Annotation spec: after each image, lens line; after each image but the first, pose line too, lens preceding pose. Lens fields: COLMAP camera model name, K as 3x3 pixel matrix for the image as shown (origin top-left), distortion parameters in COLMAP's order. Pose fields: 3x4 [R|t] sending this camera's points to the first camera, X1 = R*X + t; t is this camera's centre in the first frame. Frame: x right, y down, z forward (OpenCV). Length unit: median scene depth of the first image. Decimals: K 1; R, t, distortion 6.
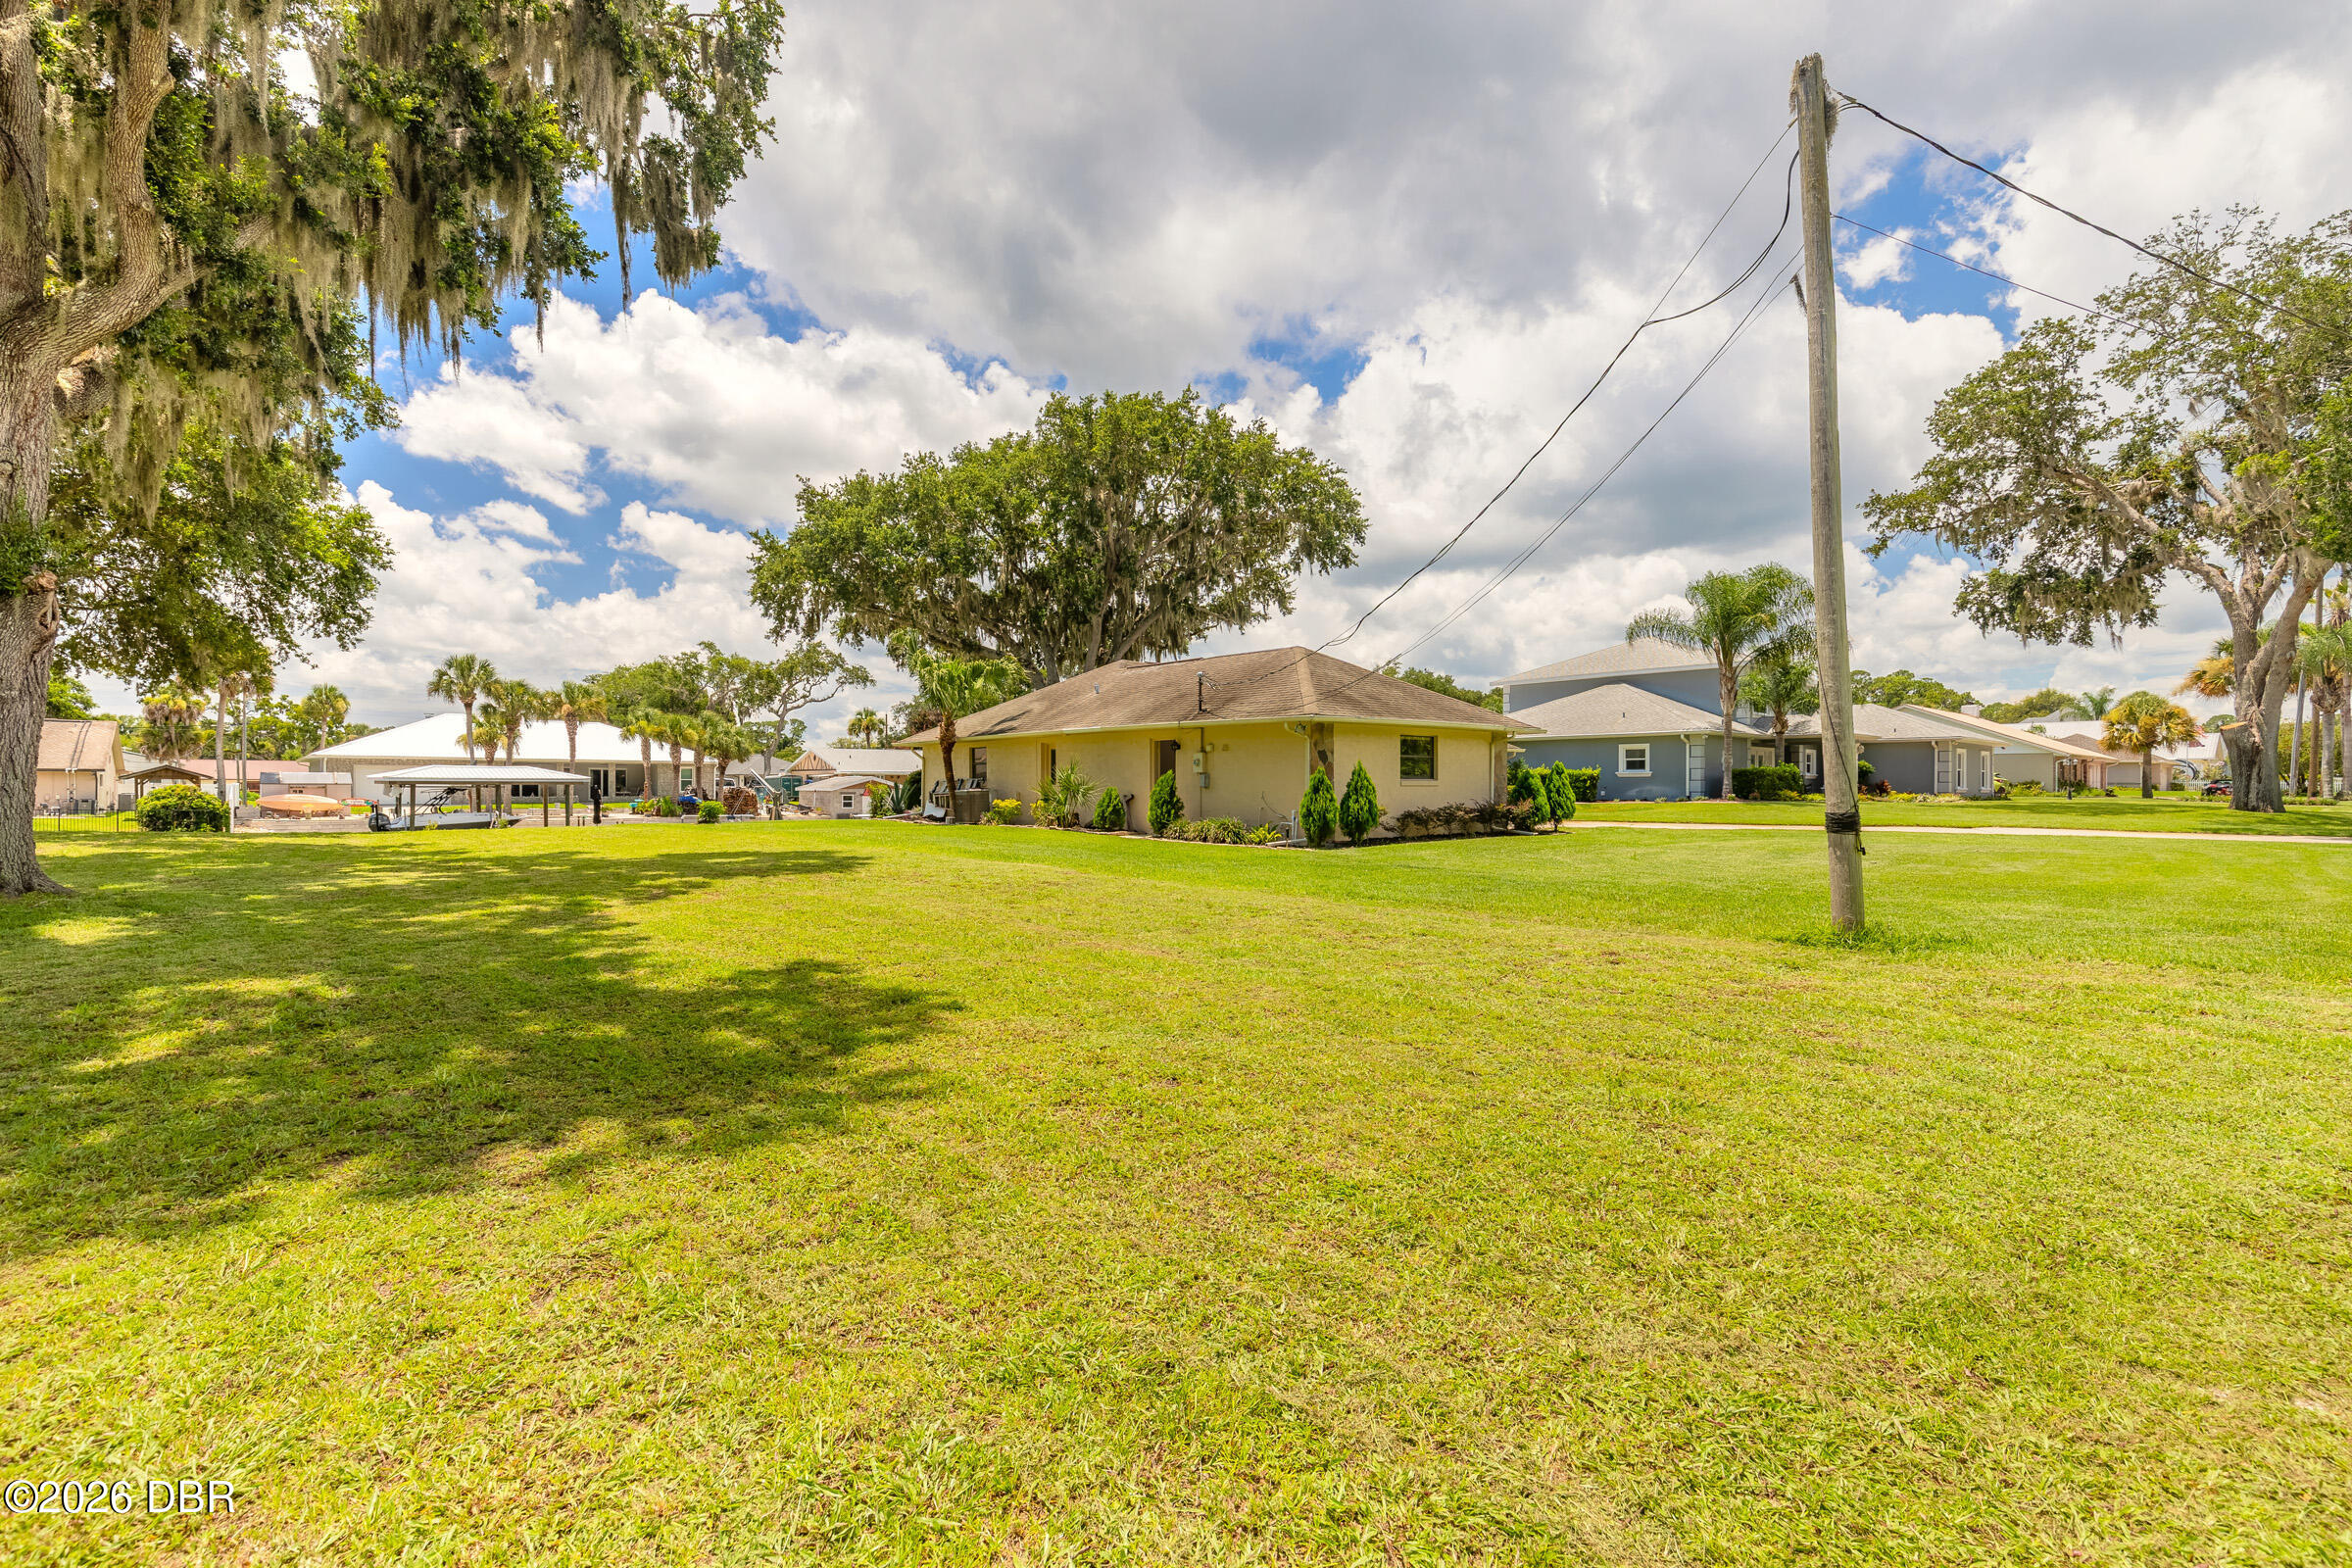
lens RADIAL K [[1065.3, 0, 1173.1], [0, 1065.3, 791.9], [0, 0, 1]] dist [0.004010, 0.000469]
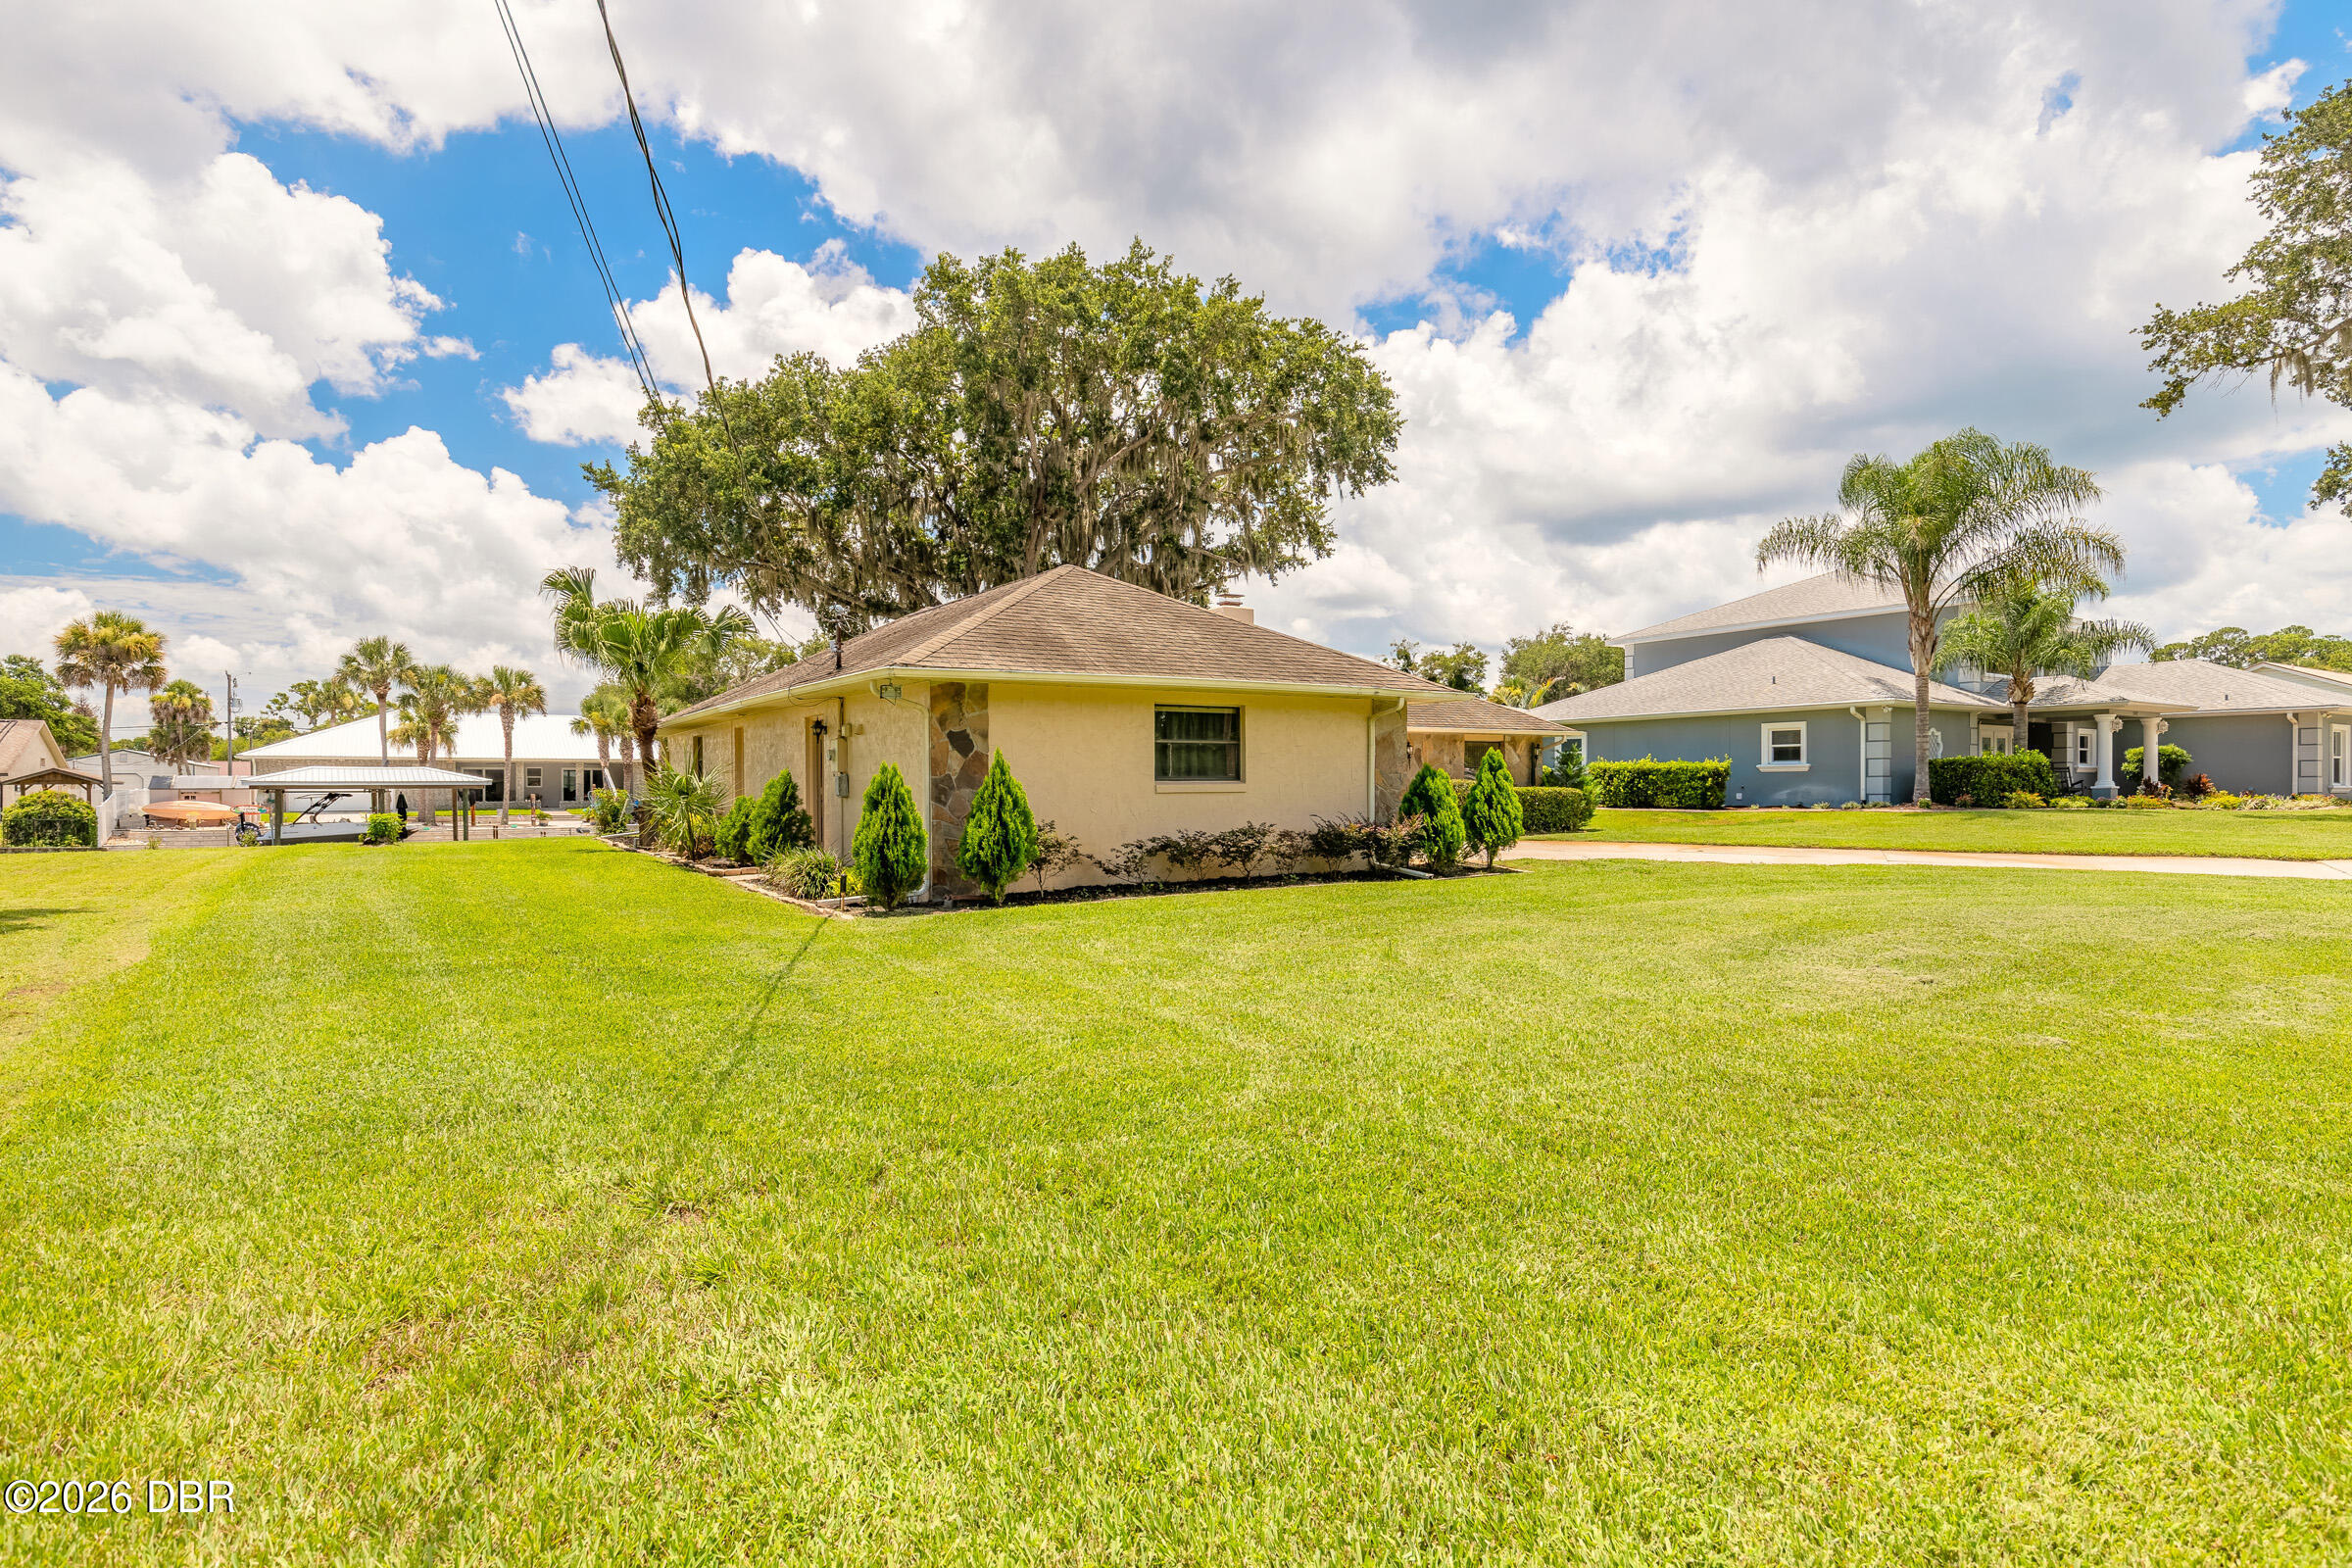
lens RADIAL K [[1205.9, 0, 1176.0], [0, 1205.9, 784.0], [0, 0, 1]] dist [-0.001769, -0.000927]
pose [[0.987821, -0.004551, -0.155527, 0.171773], [0.003761, 0.999978, -0.005375, -0.003802], [0.155548, 0.004725, 0.987817, 0.192336]]
